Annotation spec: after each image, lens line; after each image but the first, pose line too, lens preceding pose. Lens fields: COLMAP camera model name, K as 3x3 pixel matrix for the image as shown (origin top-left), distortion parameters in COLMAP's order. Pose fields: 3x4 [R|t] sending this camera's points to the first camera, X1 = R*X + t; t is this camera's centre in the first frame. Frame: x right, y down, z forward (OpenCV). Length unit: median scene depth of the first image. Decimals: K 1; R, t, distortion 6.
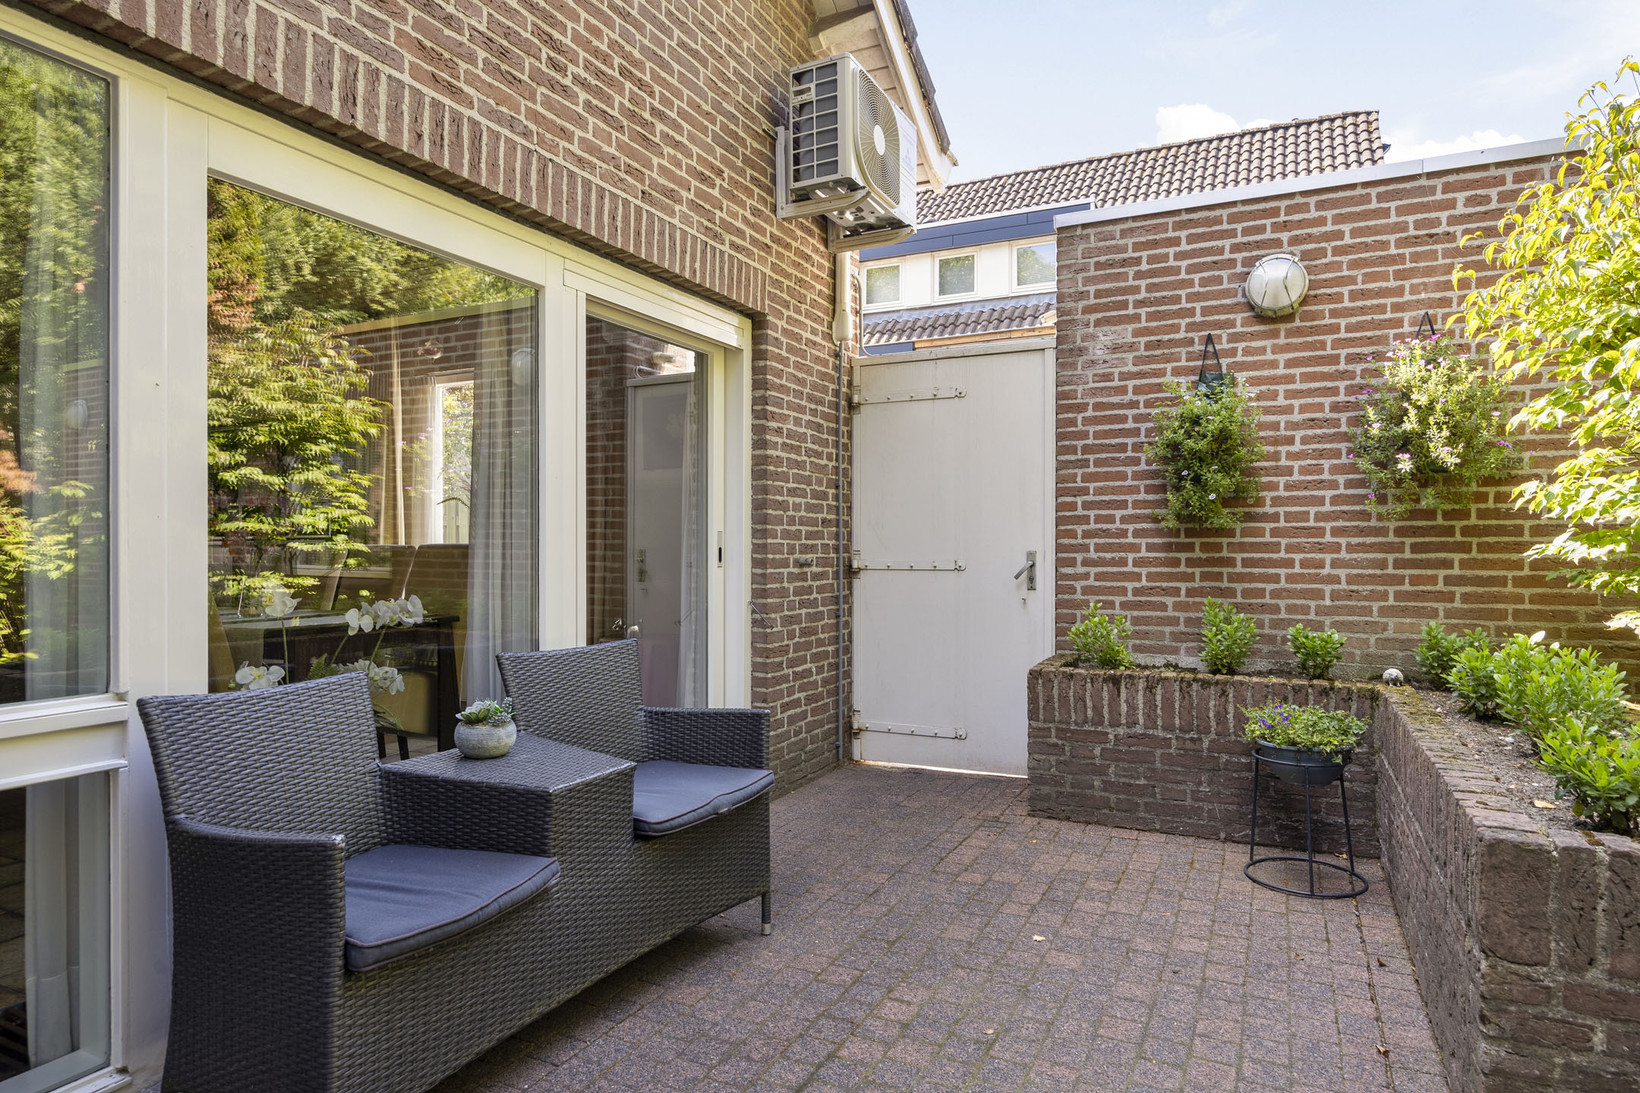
lens RADIAL K [[889.3, 0, 796.3], [0, 889.3, 548.6], [0, 0, 1]] dist [-0.001777, -0.004902]
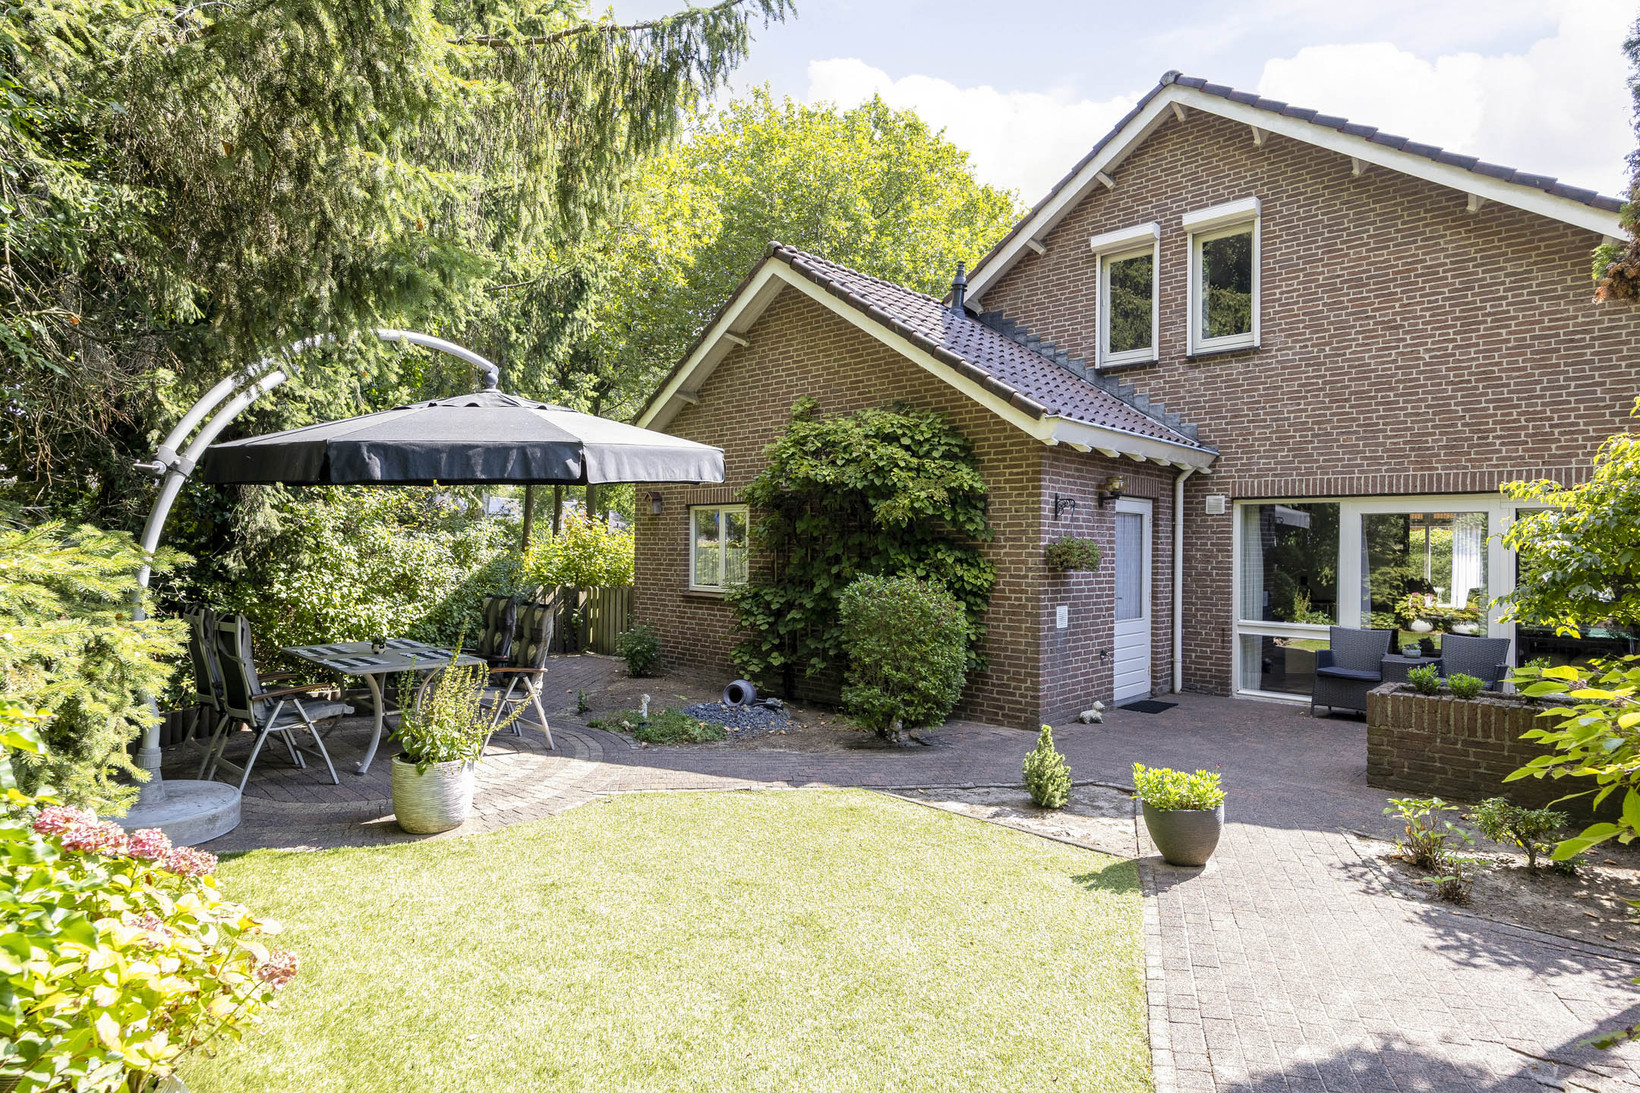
lens RADIAL K [[840.5, 0, 827.8], [0, 840.5, 549.9], [0, 0, 1]] dist [-0.008549, 0.001299]
pose [[-0.310572, -0.001354, -0.950549, 2.105872], [-0.008365, 0.999964, 0.001309, -0.111634], [0.950513, 0.008358, -0.310572, -0.136639]]
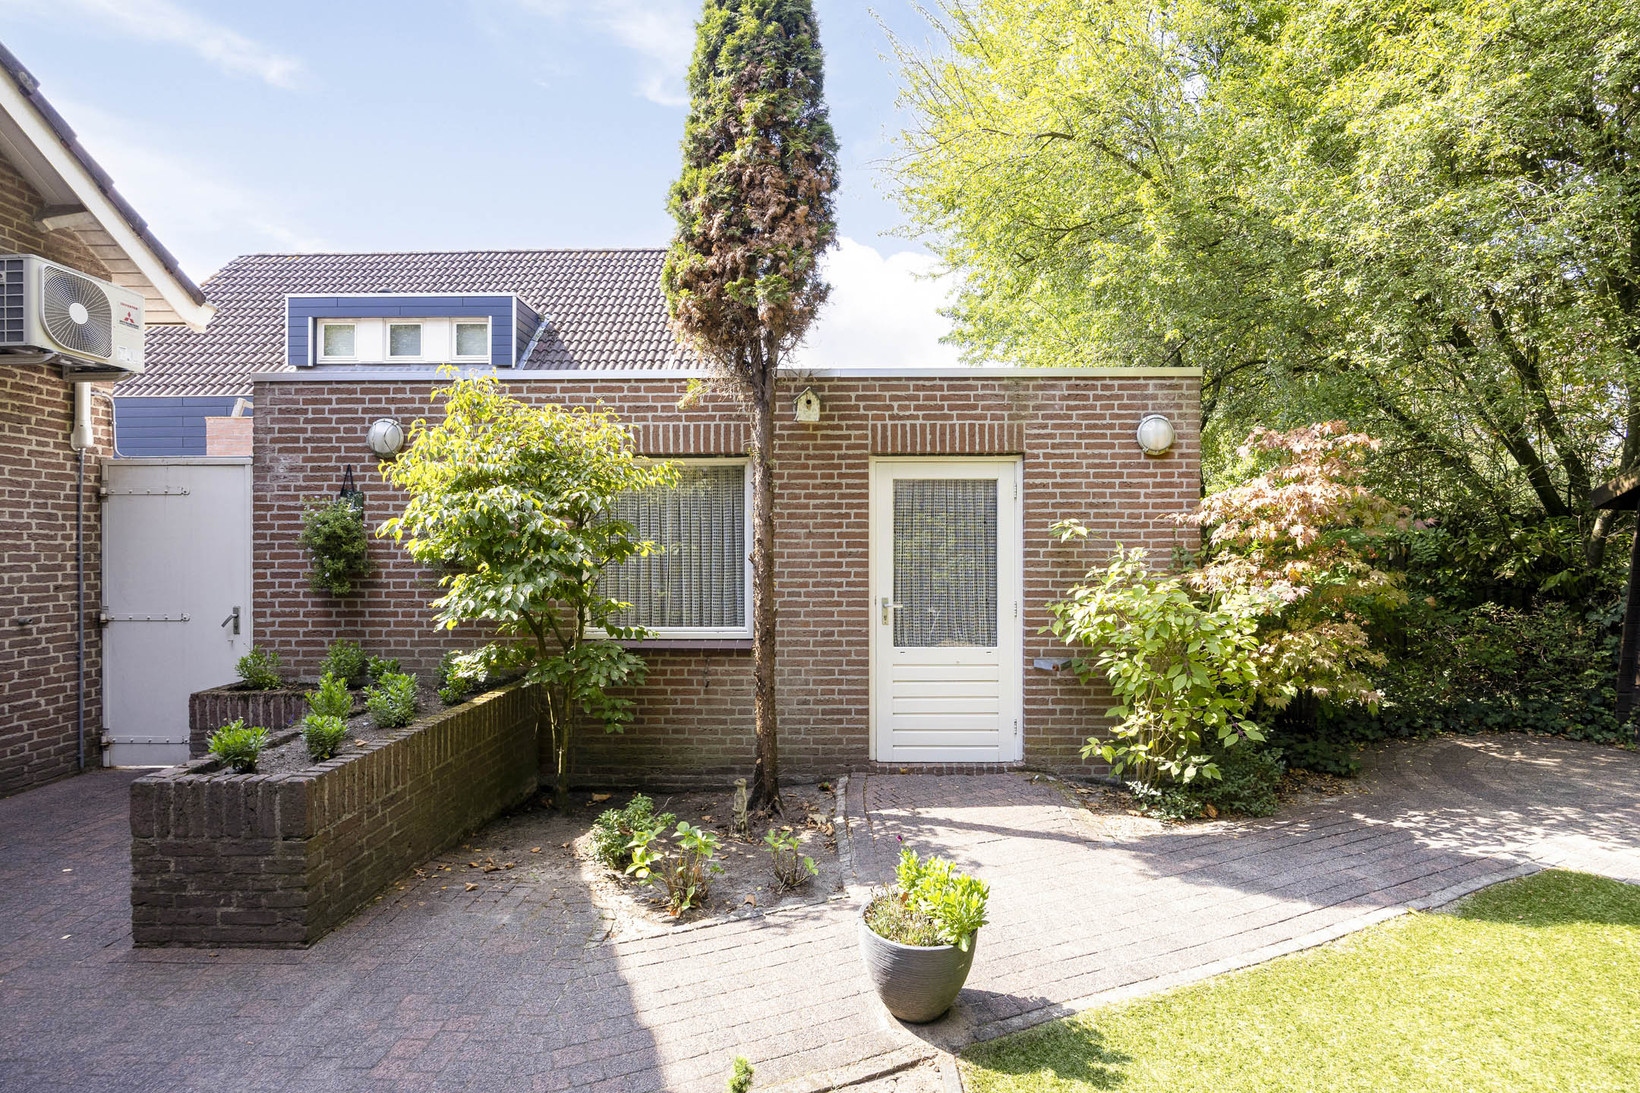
lens RADIAL K [[840.5, 0, 831.2], [0, 840.5, 540.4], [0, 0, 1]] dist [-0.008549, 0.001299]
pose [[0.909811, 0.000097, 0.415022, 0.601353], [0.000134, 1.000000, -0.000528, -0.106936], [-0.415022, 0.000536, 0.909811, -0.636707]]
